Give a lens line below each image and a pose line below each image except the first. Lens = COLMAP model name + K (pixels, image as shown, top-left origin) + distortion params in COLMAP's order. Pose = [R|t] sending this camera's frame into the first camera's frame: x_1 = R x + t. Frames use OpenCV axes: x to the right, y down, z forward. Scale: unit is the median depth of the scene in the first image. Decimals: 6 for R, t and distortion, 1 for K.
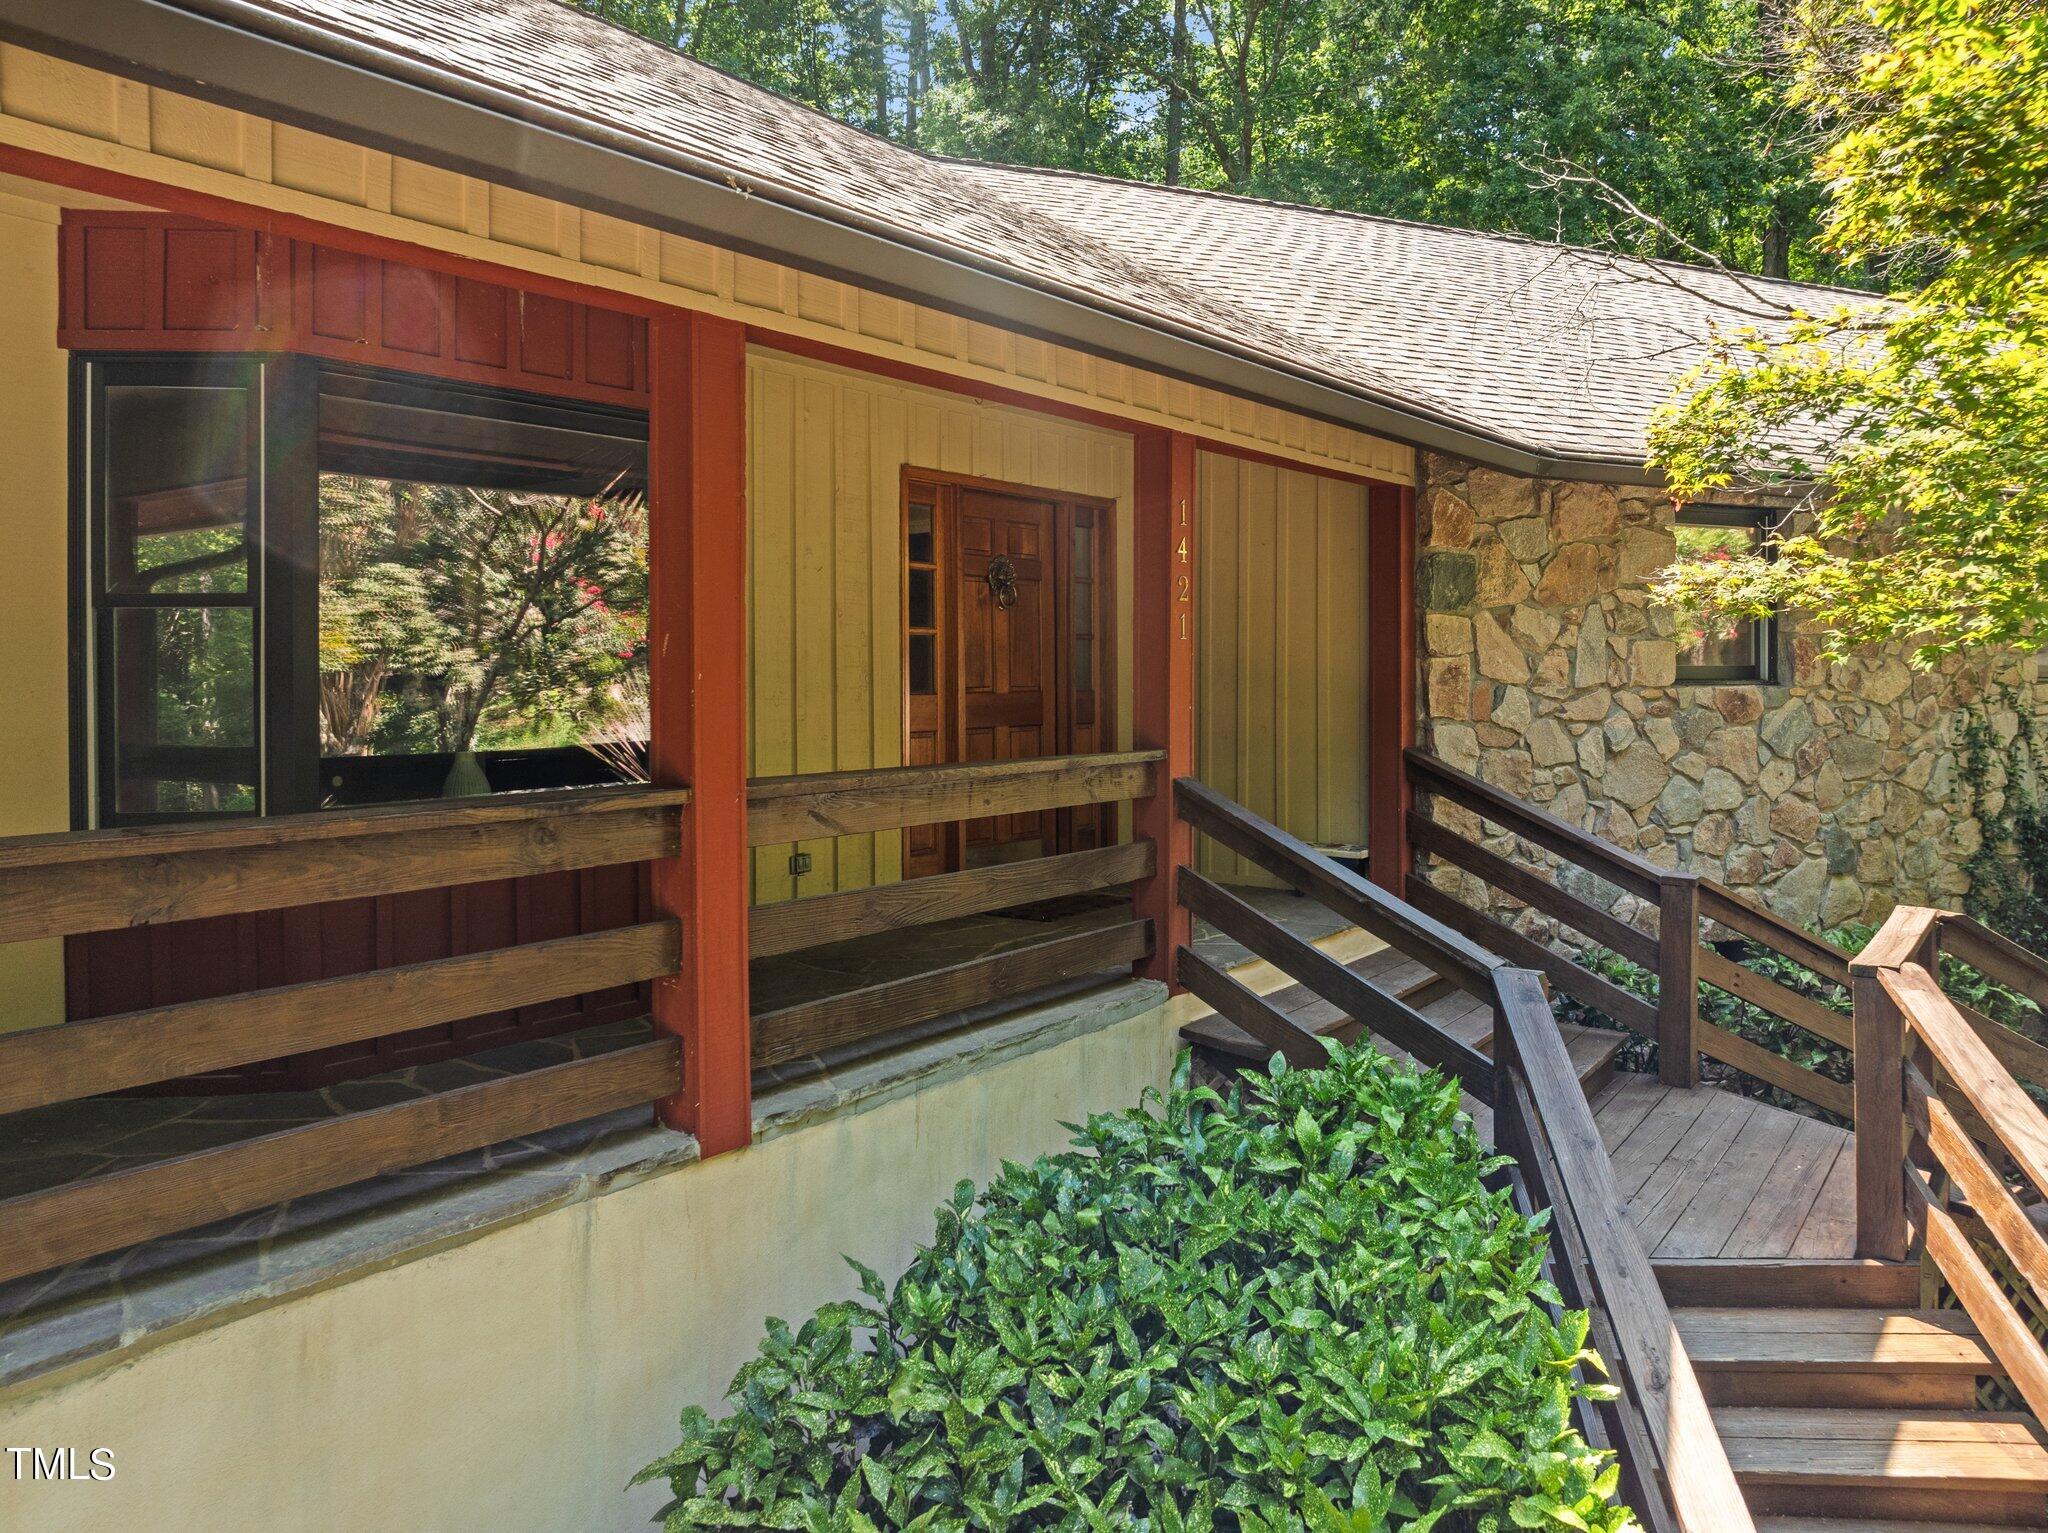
lens RADIAL K [[1440.4, 0, 1024.8], [0, 1440.4, 723.4], [0, 0, 1]] dist [-0.015044, -0.002220]
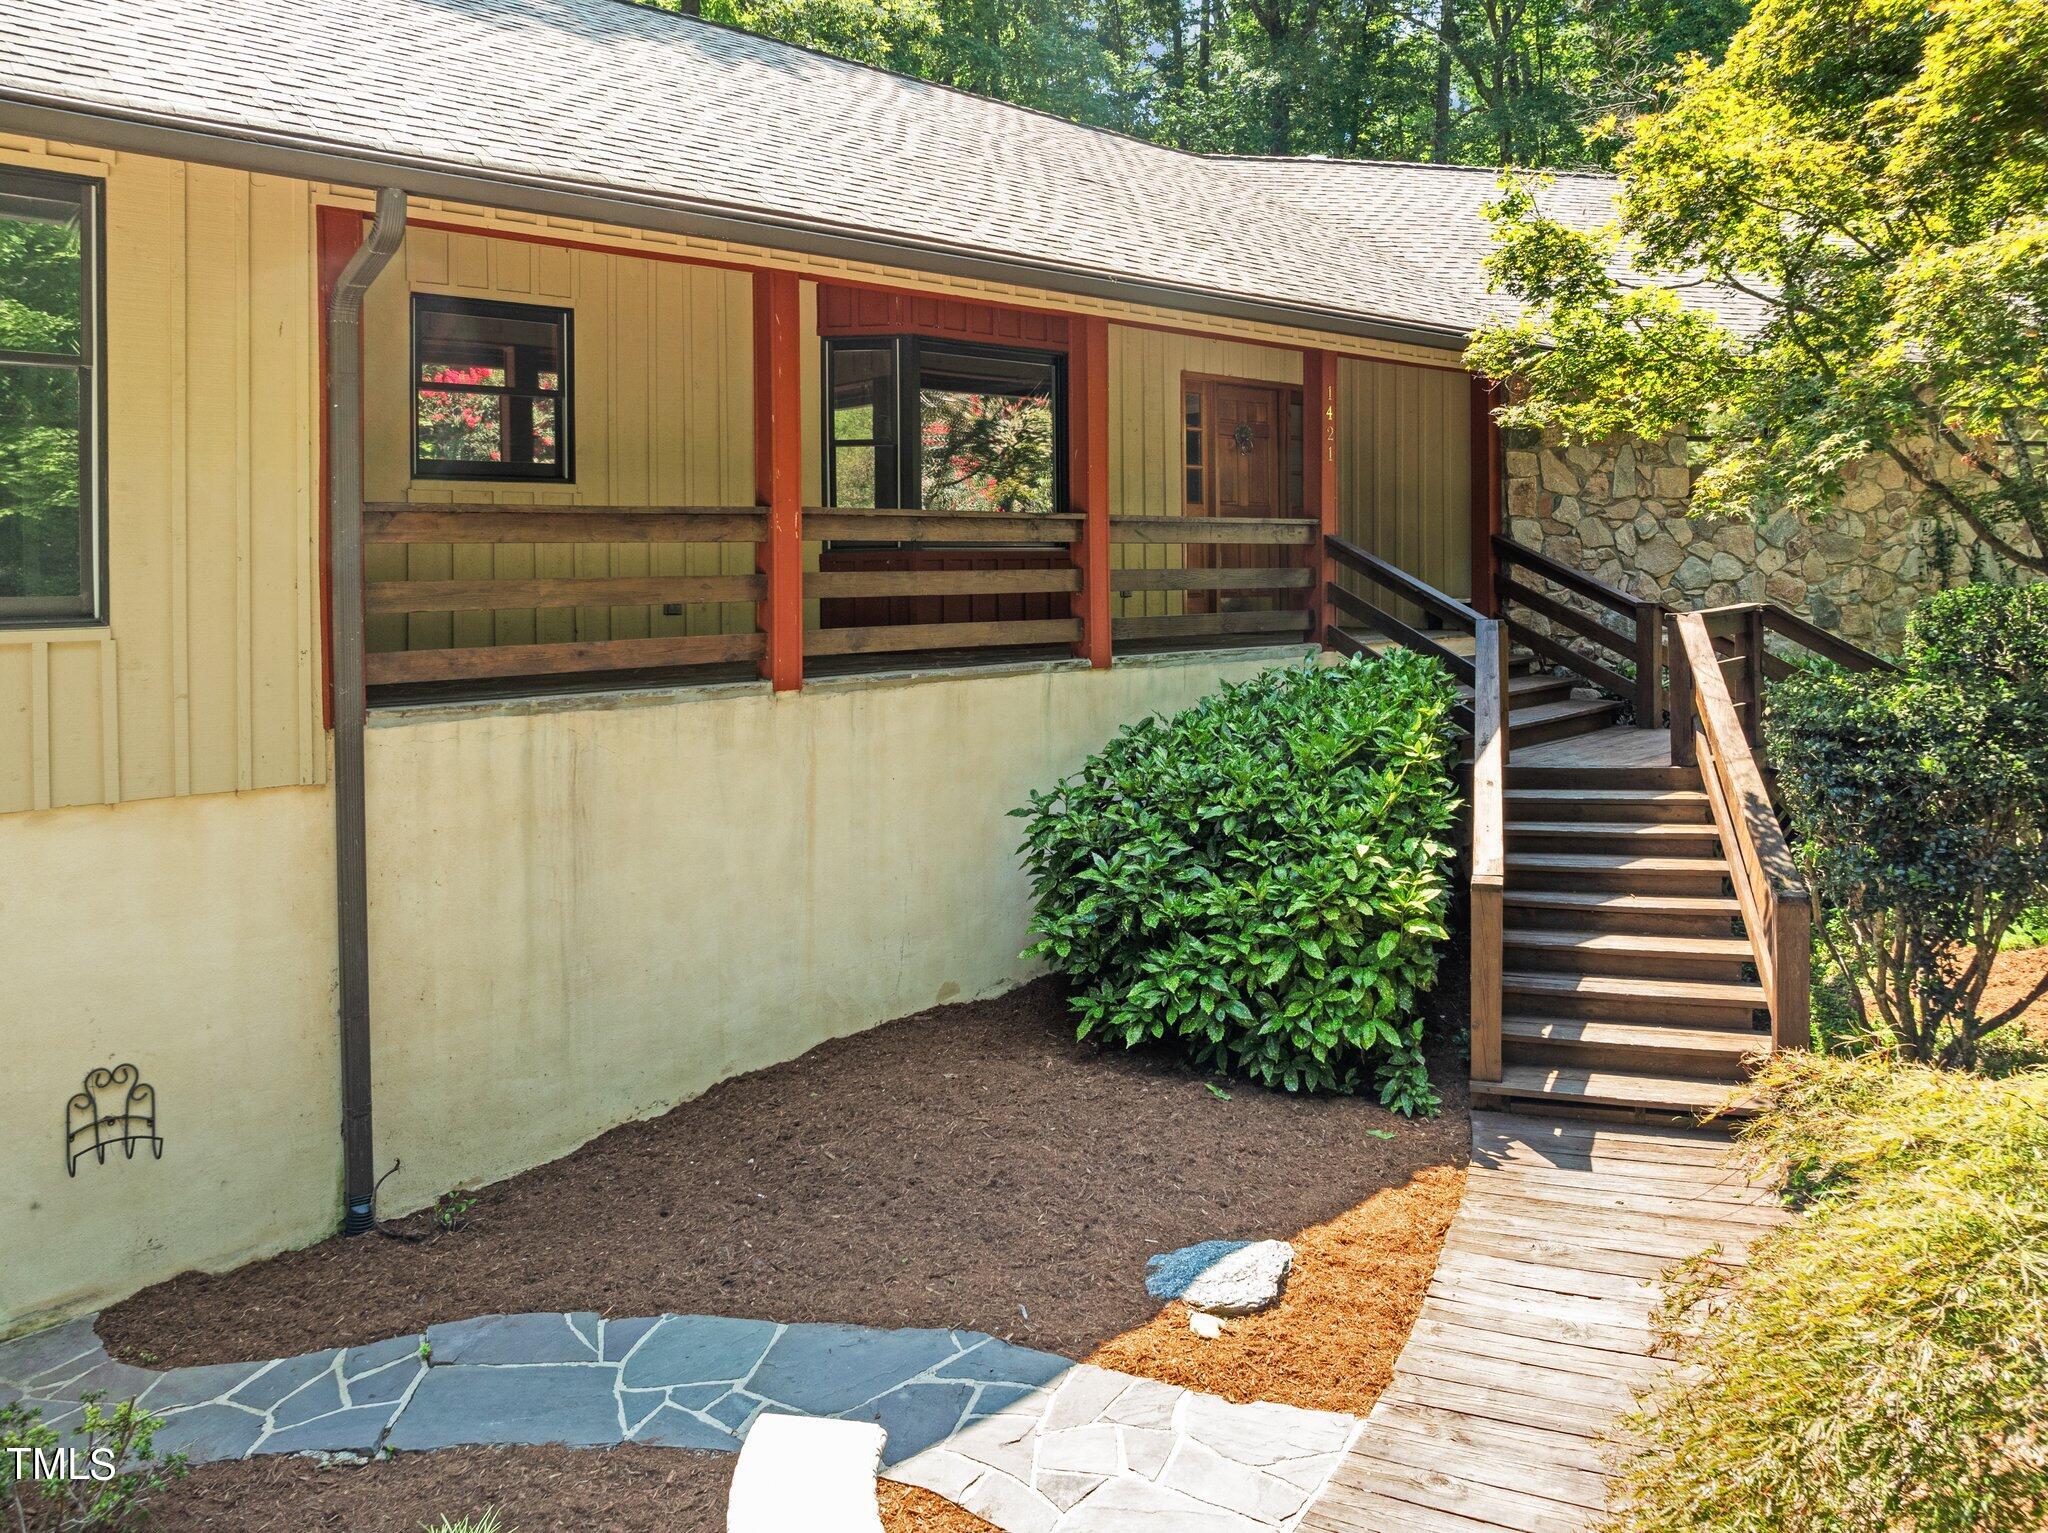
lens RADIAL K [[1500.0, 0, 1035.8], [0, 1500.0, 604.5], [0, 0, 1]] dist [-0.045472, 0.008657]
pose [[0.980789, -0.004760, -0.195015, 0.083783], [0.001621, 0.999867, -0.016254, 0.118289], [0.195066, 0.015625, 0.980666, -0.721873]]
